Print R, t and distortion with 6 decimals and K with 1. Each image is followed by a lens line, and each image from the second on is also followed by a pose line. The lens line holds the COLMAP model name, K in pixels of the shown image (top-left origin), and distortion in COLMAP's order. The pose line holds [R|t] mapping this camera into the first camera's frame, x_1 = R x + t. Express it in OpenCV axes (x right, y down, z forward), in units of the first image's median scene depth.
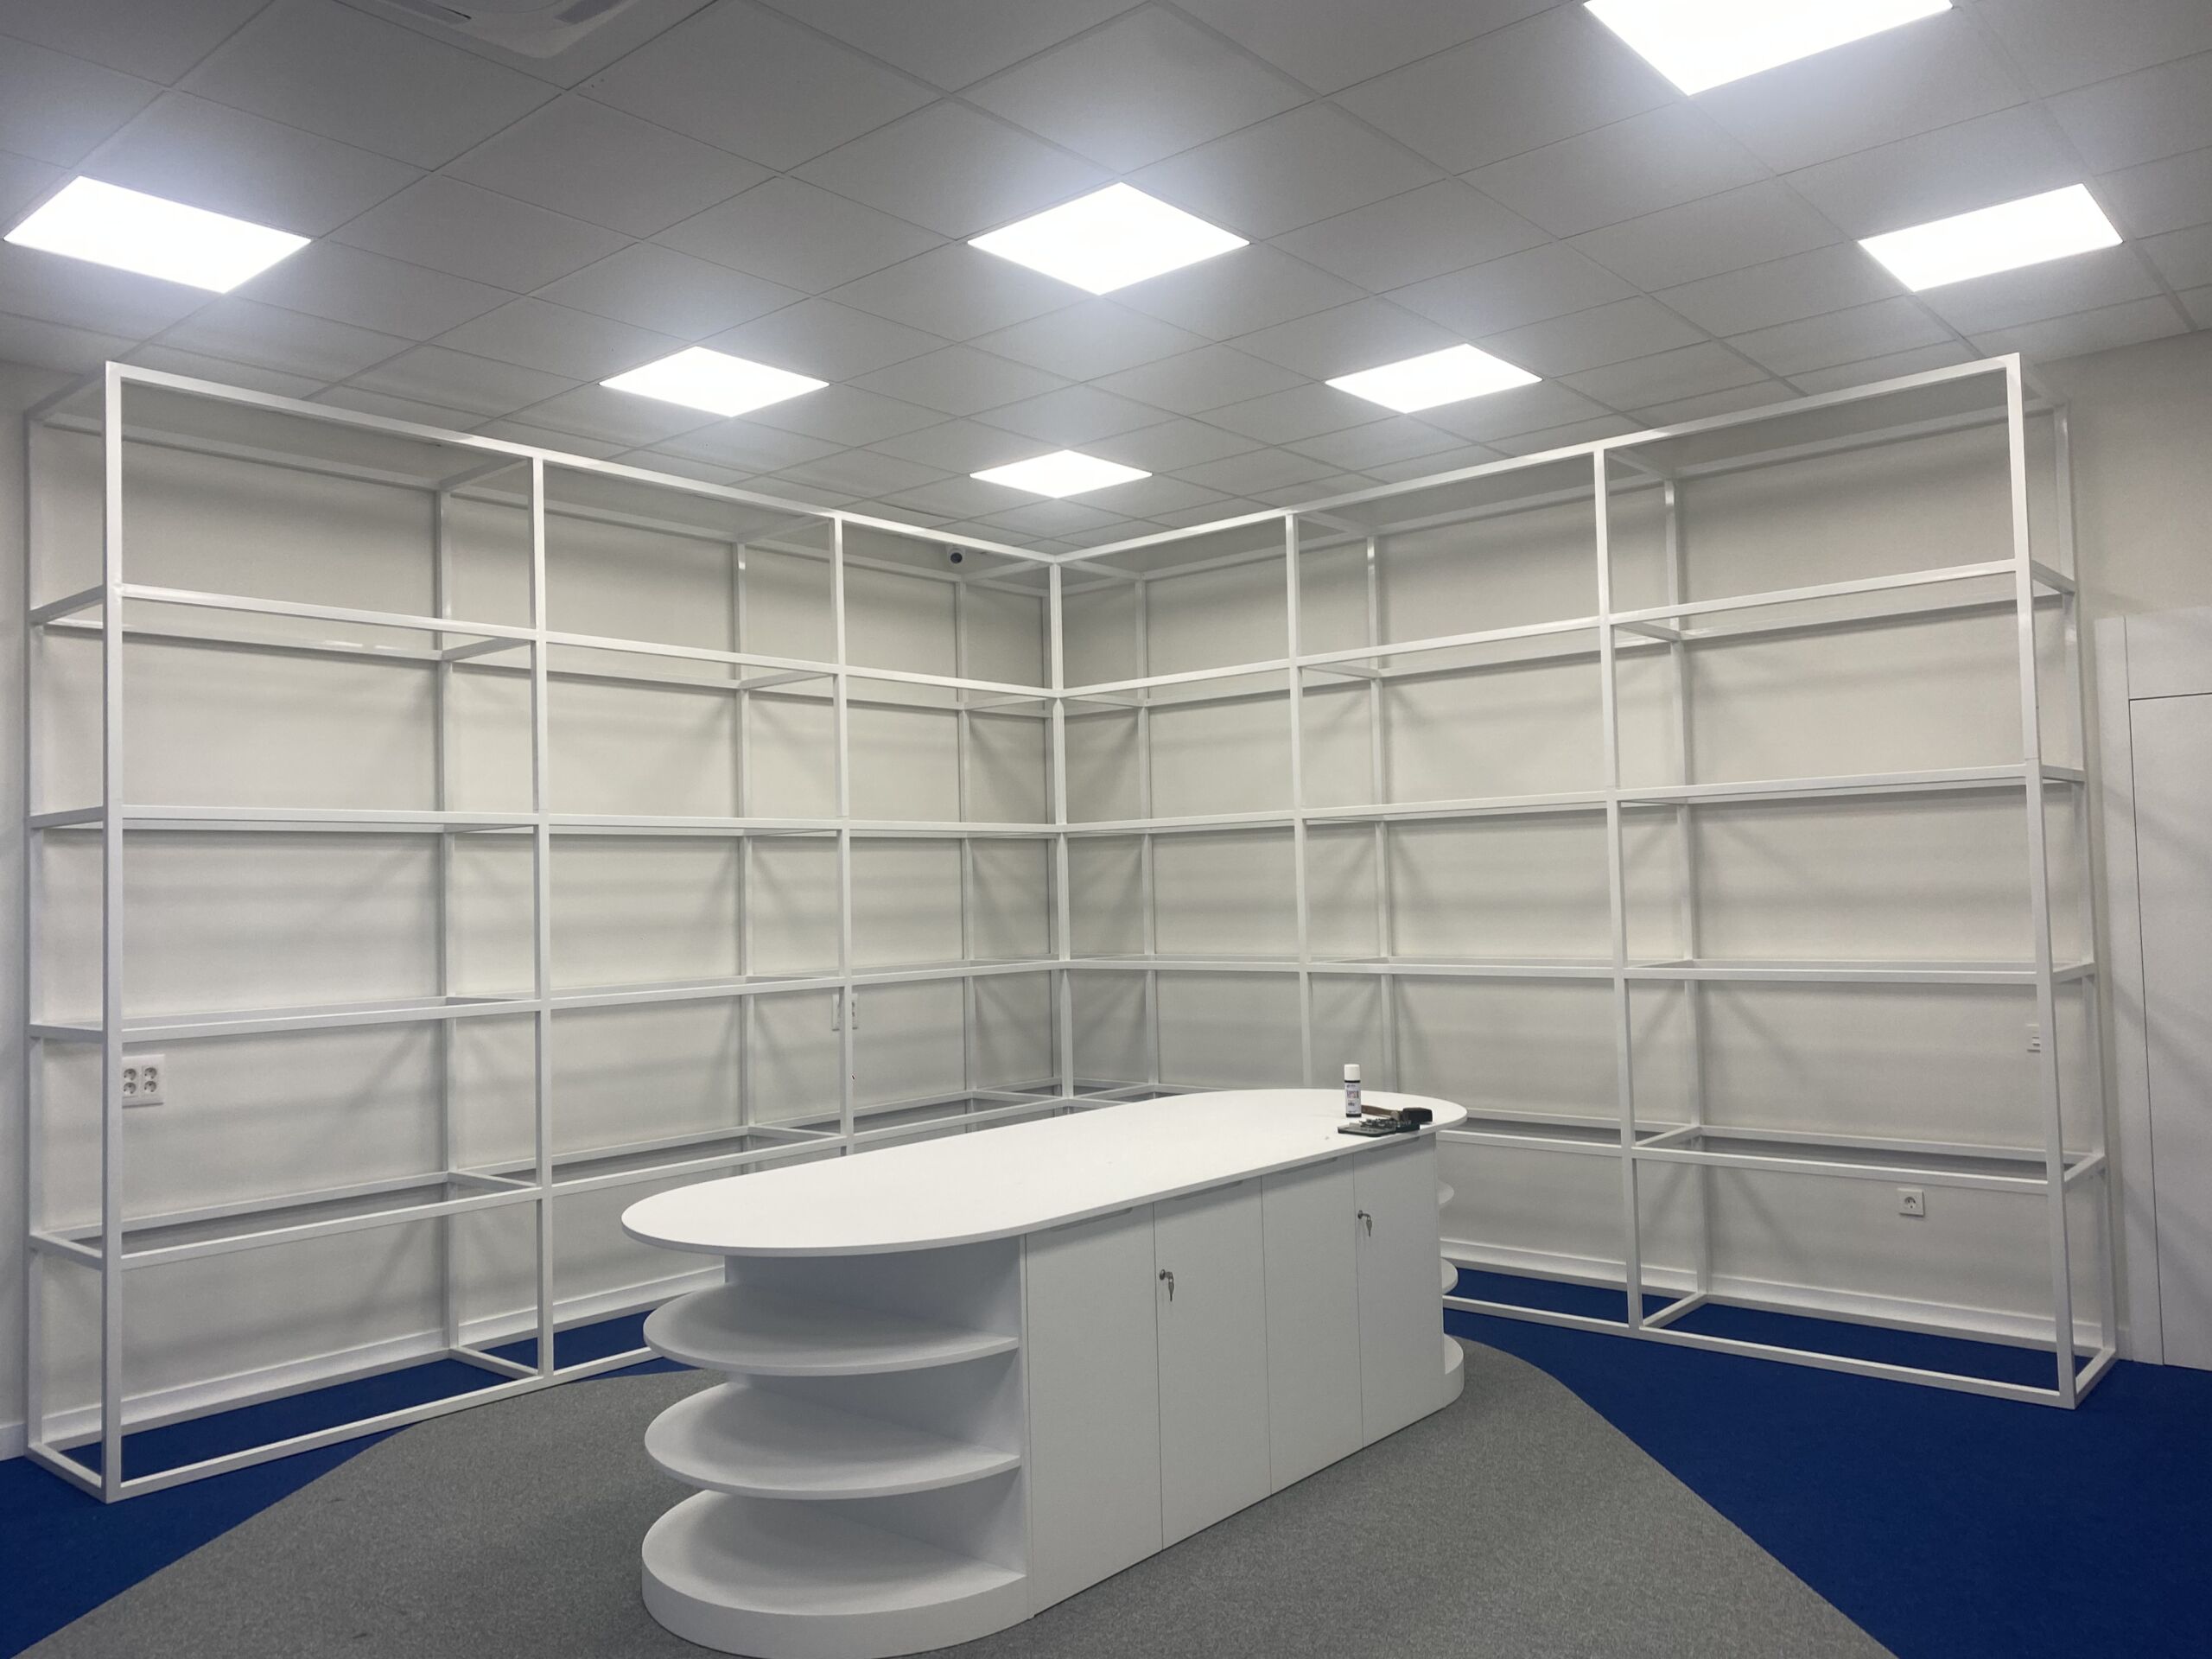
lens RADIAL K [[1684.9, 0, 1076.2], [0, 1684.9, 830.5], [0, 0, 1]] dist [0.061908, -0.070597]
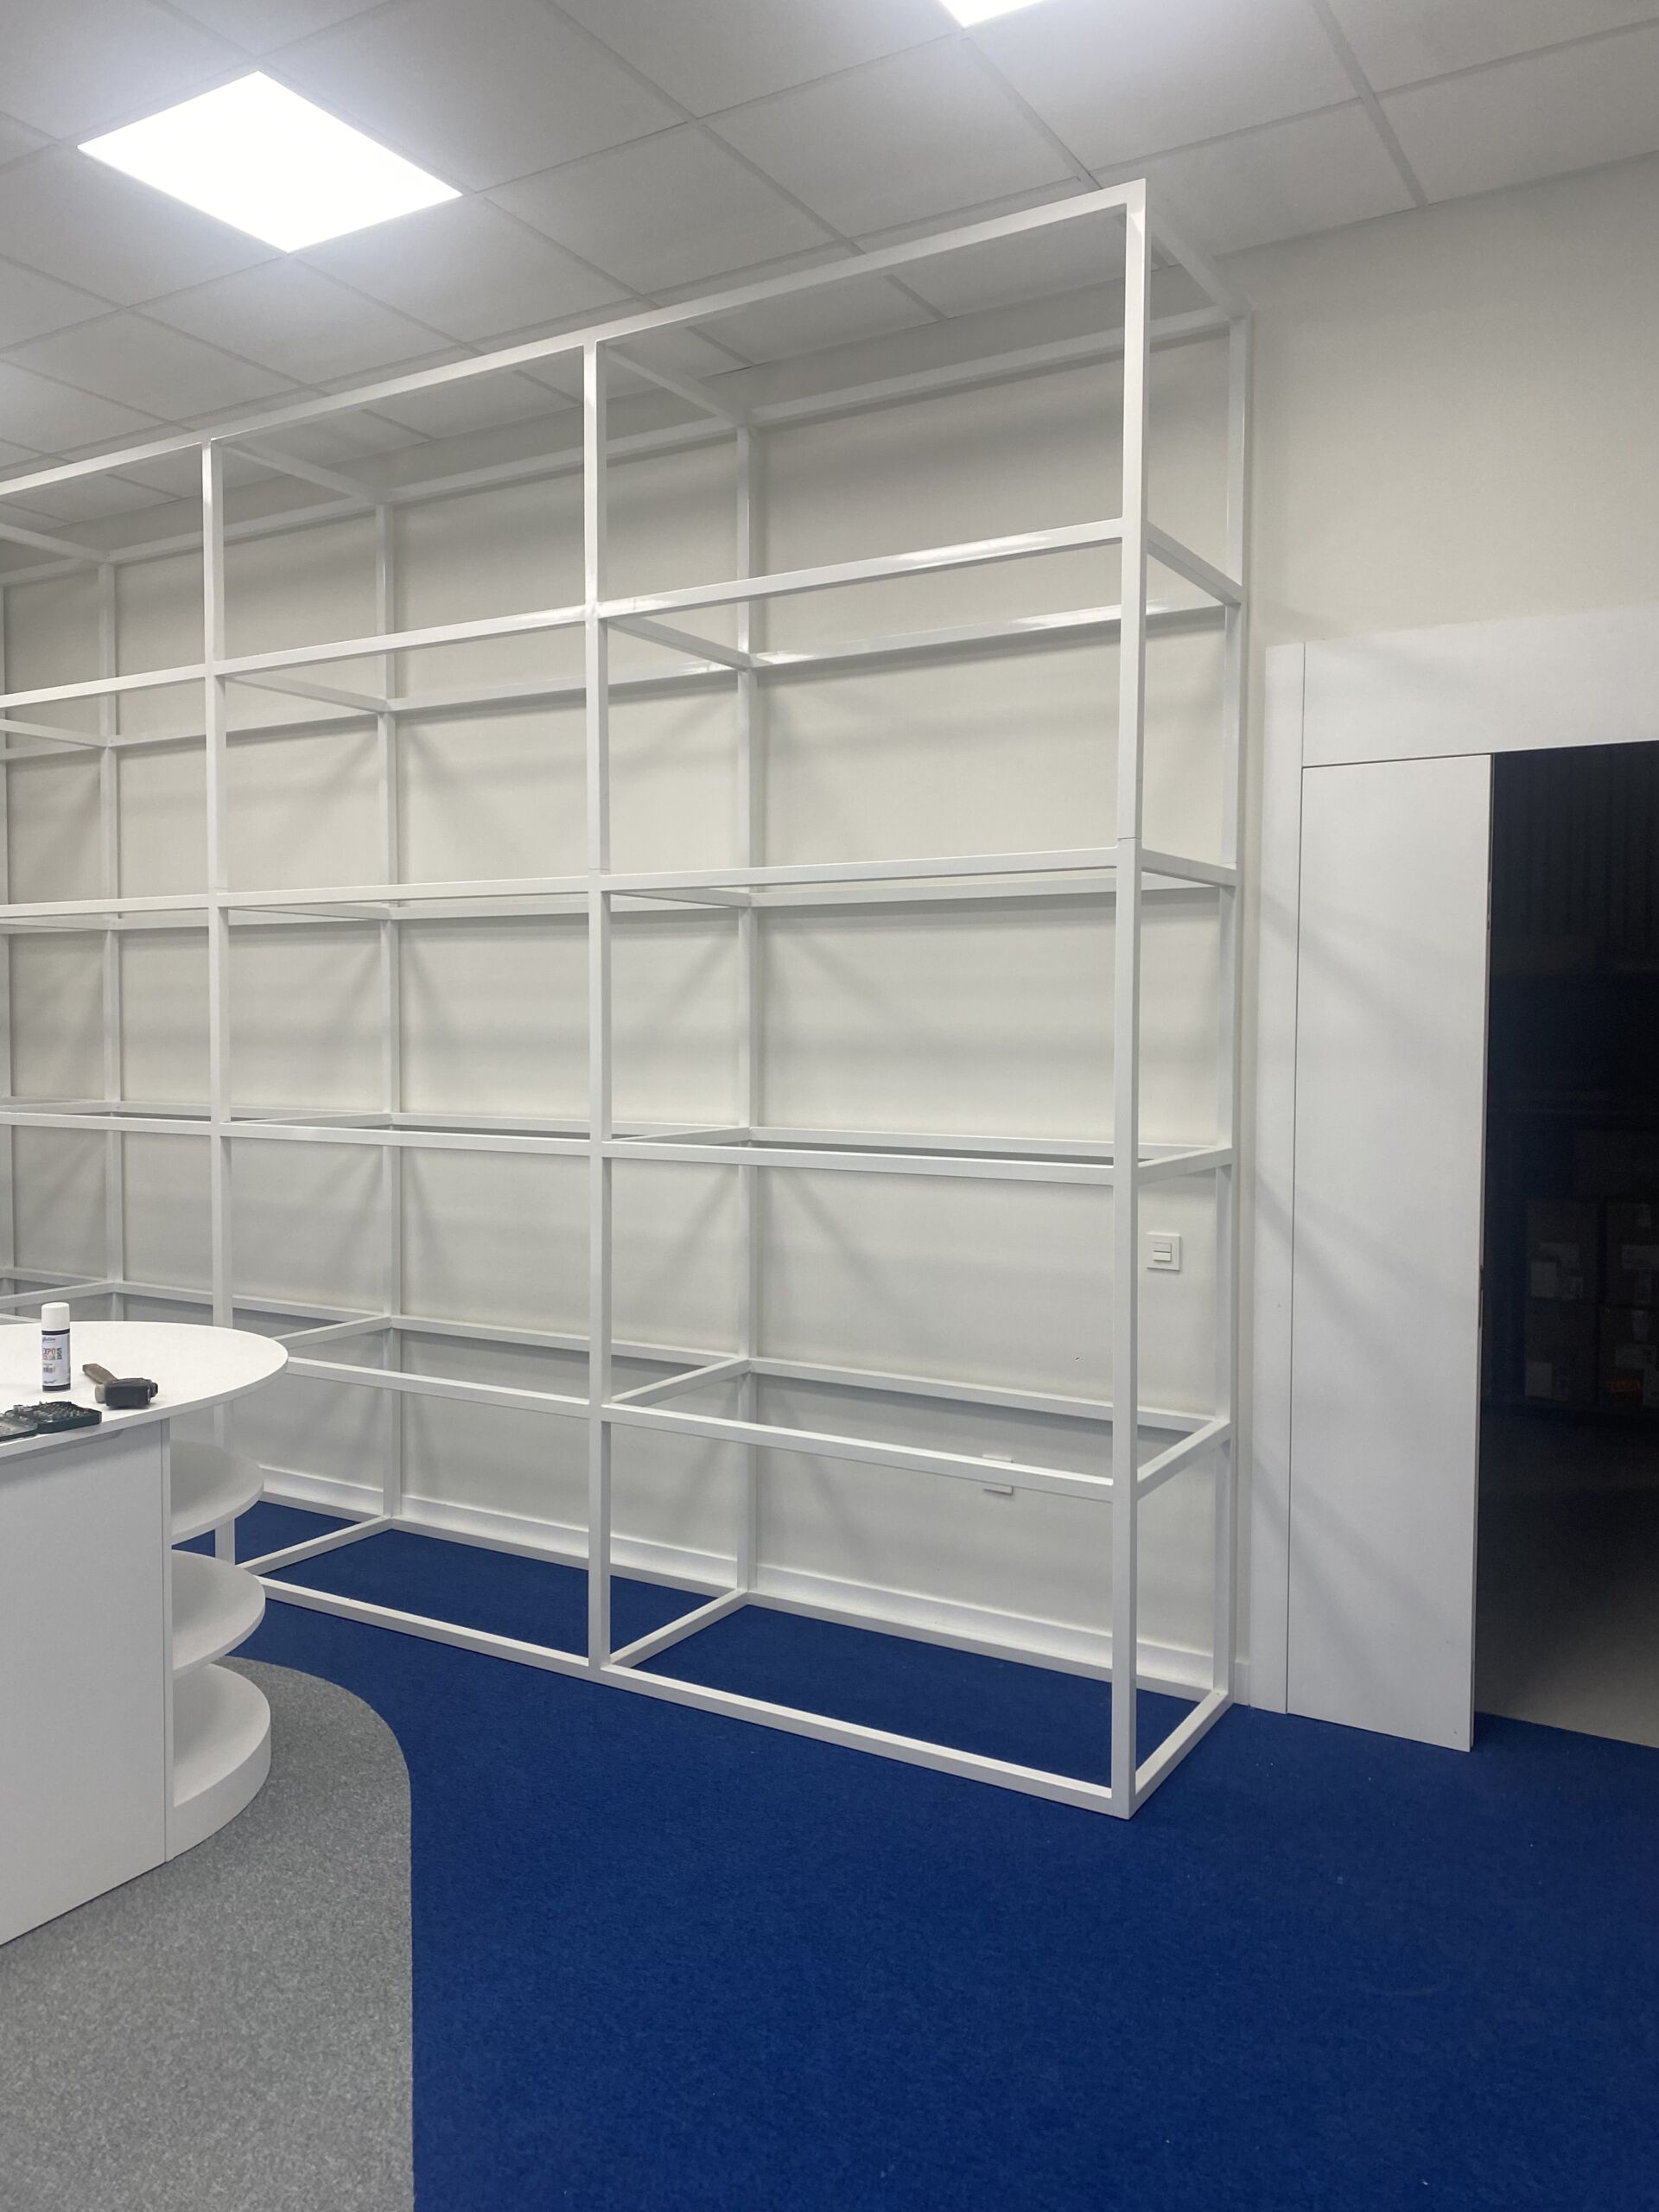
lens RADIAL K [[1684.9, 0, 829.5], [0, 1684.9, 1106.0], [0, 0, 1]] dist [0.061908, -0.070597]
pose [[0.984309, 0.019240, 0.175402, 0.274800], [-0.034140, 0.996020, 0.082327, 0.008055], [-0.173120, -0.087023, 0.981049, 0.310160]]
